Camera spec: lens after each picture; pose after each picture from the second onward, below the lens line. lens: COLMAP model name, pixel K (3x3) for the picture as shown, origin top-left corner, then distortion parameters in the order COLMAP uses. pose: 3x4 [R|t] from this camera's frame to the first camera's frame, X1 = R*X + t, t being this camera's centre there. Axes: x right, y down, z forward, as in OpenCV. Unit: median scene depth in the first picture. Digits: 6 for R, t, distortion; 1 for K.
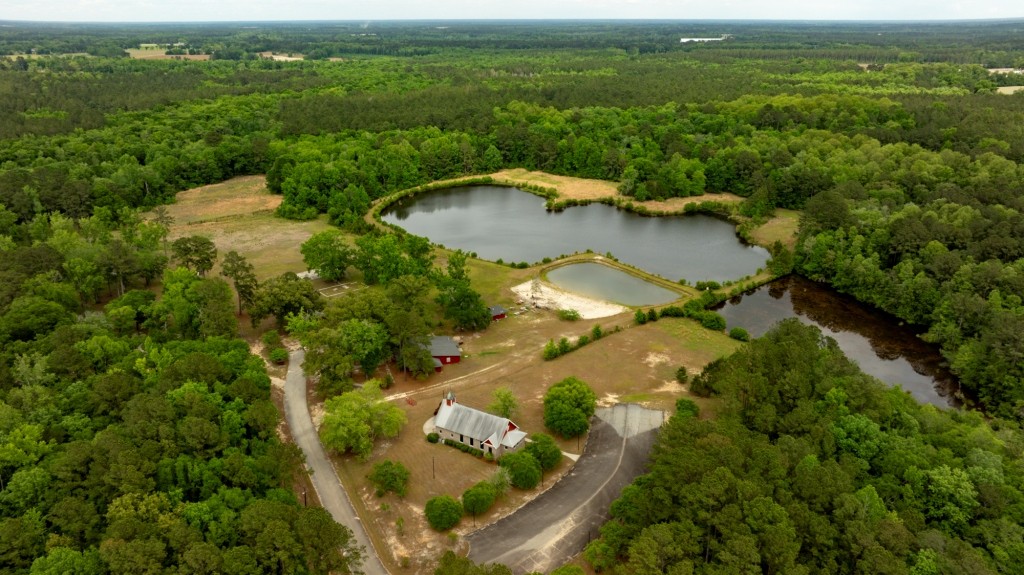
lens RADIAL K [[730.9, 0, 512.3], [0, 730.9, 284.2], [0, 0, 1]] dist [-0.020462, 0.018436]
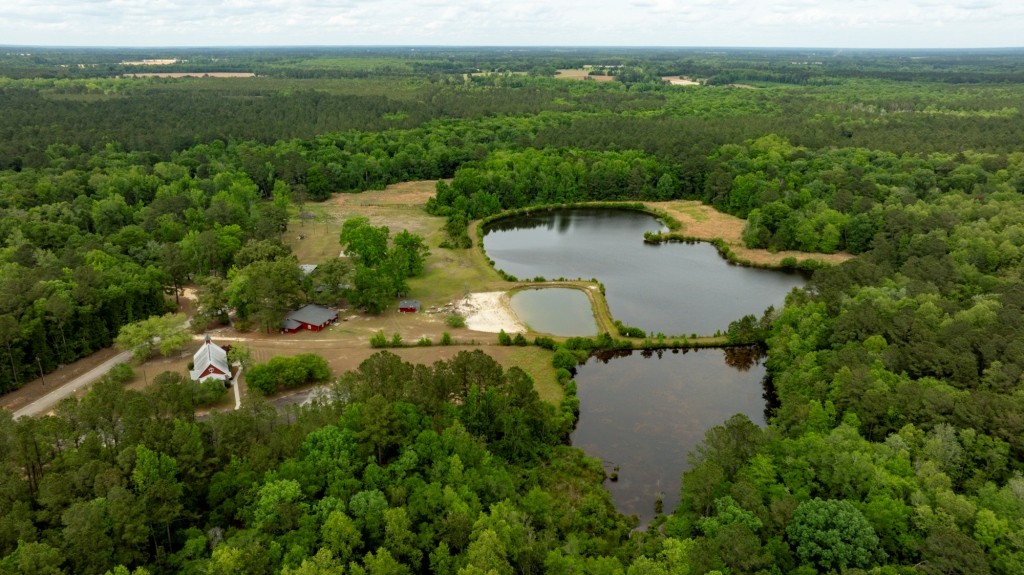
lens RADIAL K [[730.9, 0, 511.4], [0, 730.9, 290.7], [0, 0, 1]] dist [-0.020462, 0.018436]
pose [[0.812772, 0.192263, -0.549943, 0.435626], [-0.205739, 0.977876, 0.037805, -0.035678], [0.545045, 0.082418, 0.834346, 0.094402]]
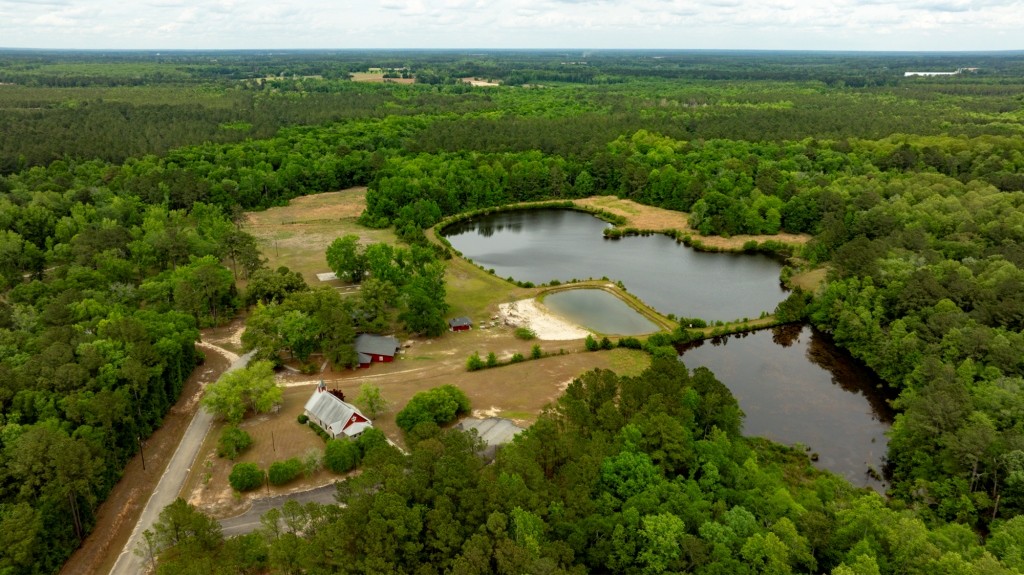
lens RADIAL K [[730.9, 0, 511.5], [0, 730.9, 287.5], [0, 0, 1]] dist [-0.020462, 0.018436]
pose [[0.955319, 0.097307, -0.279101, 0.205668], [-0.106192, 0.994203, -0.016855, -0.001891], [0.275843, 0.045740, 0.960114, 0.003707]]
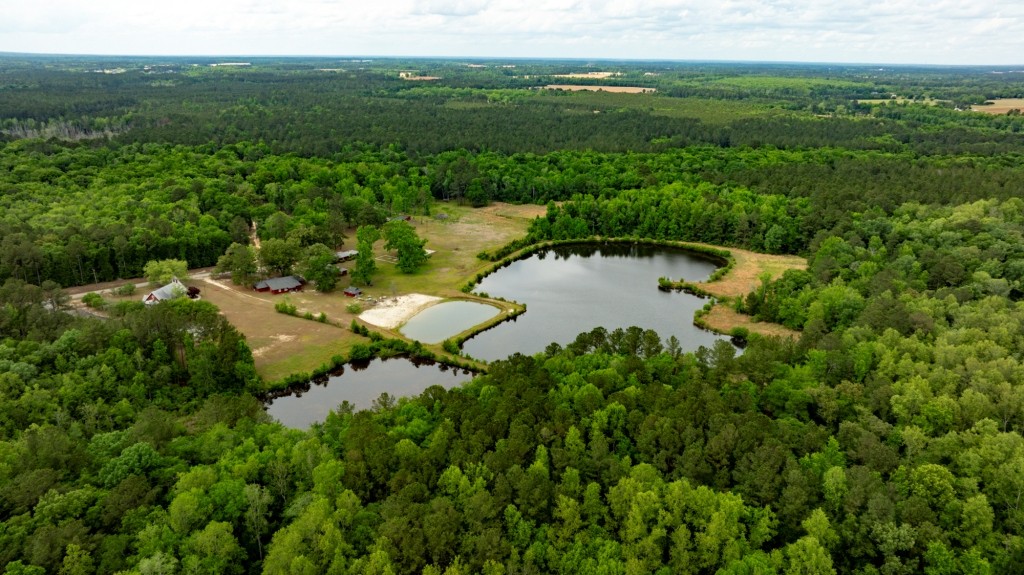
lens RADIAL K [[730.9, 0, 511.6], [0, 730.9, 289.8], [0, 0, 1]] dist [-0.020462, 0.018436]
pose [[0.326392, 0.299424, -0.896556, 0.816043], [-0.340437, 0.922085, 0.184014, -0.199512], [0.881800, 0.245160, 0.402897, 0.429945]]
